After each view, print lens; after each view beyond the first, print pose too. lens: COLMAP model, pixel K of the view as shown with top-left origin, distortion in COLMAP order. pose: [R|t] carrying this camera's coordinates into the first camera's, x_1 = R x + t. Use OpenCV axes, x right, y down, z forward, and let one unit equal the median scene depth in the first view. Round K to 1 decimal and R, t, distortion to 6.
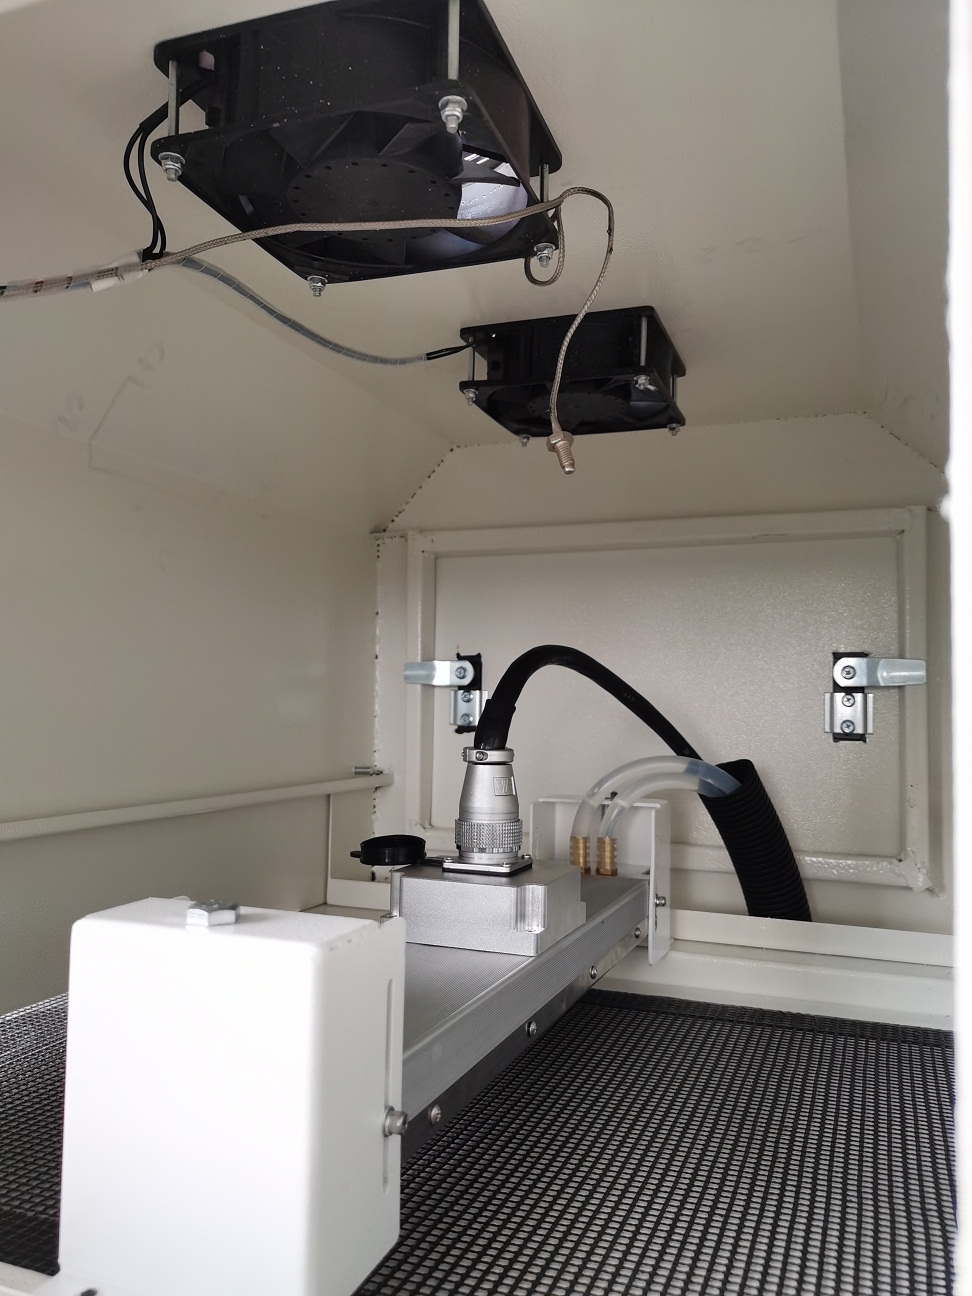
lens RADIAL K [[1020.5, 0, 491.4], [0, 1020.5, 650.1], [0, 0, 1]] dist [0.014277, -0.007128]
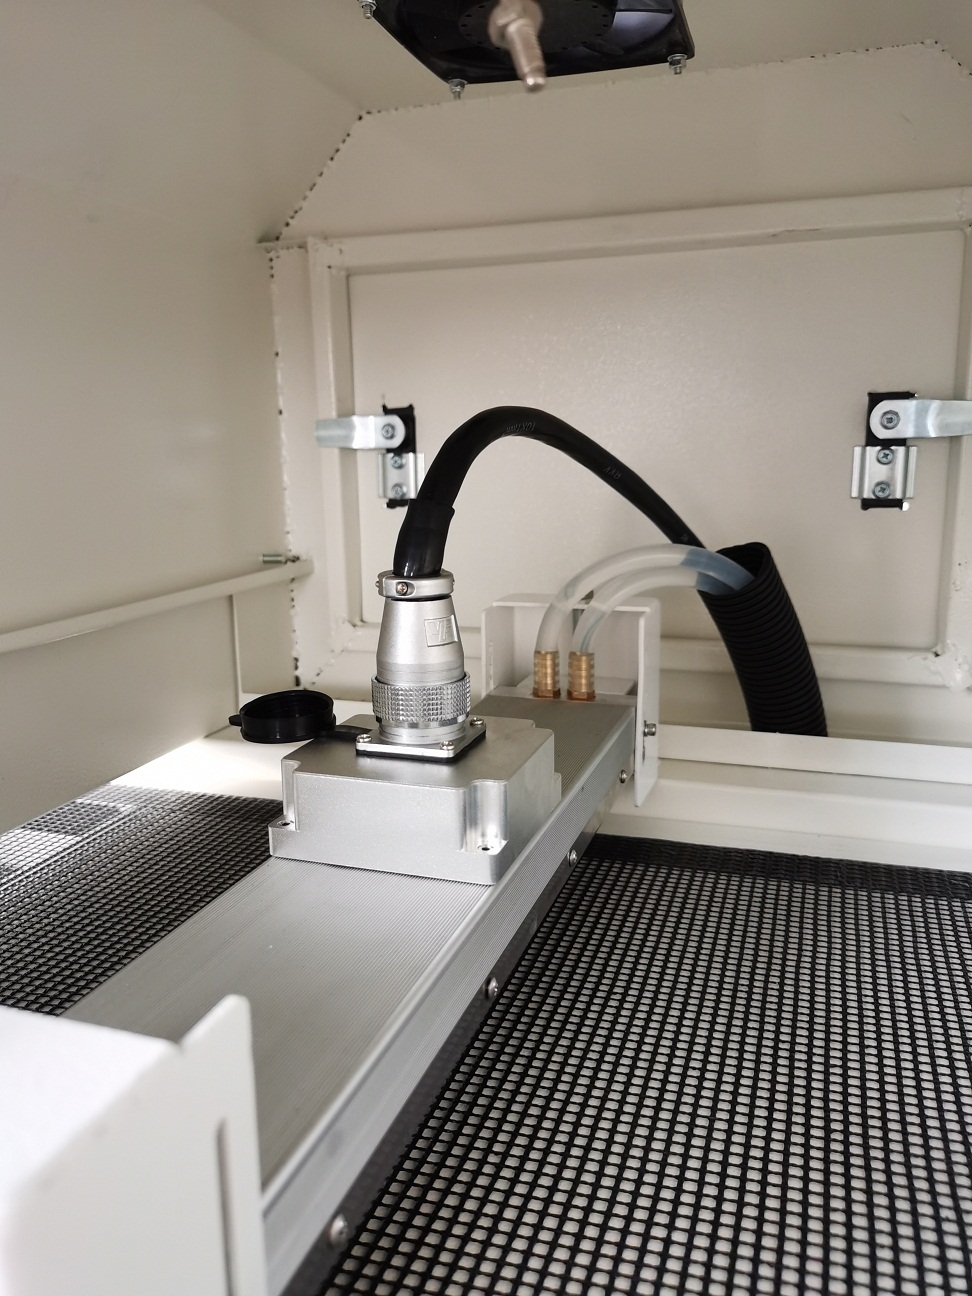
lens RADIAL K [[1020.5, 0, 491.4], [0, 1020.5, 650.1], [0, 0, 1]] dist [0.014277, -0.007128]
pose [[0.998403, -0.039053, 0.040829, 0.011668], [0.027229, 0.965777, 0.257942, -0.017659], [-0.049505, -0.256418, 0.965297, 0.226472]]
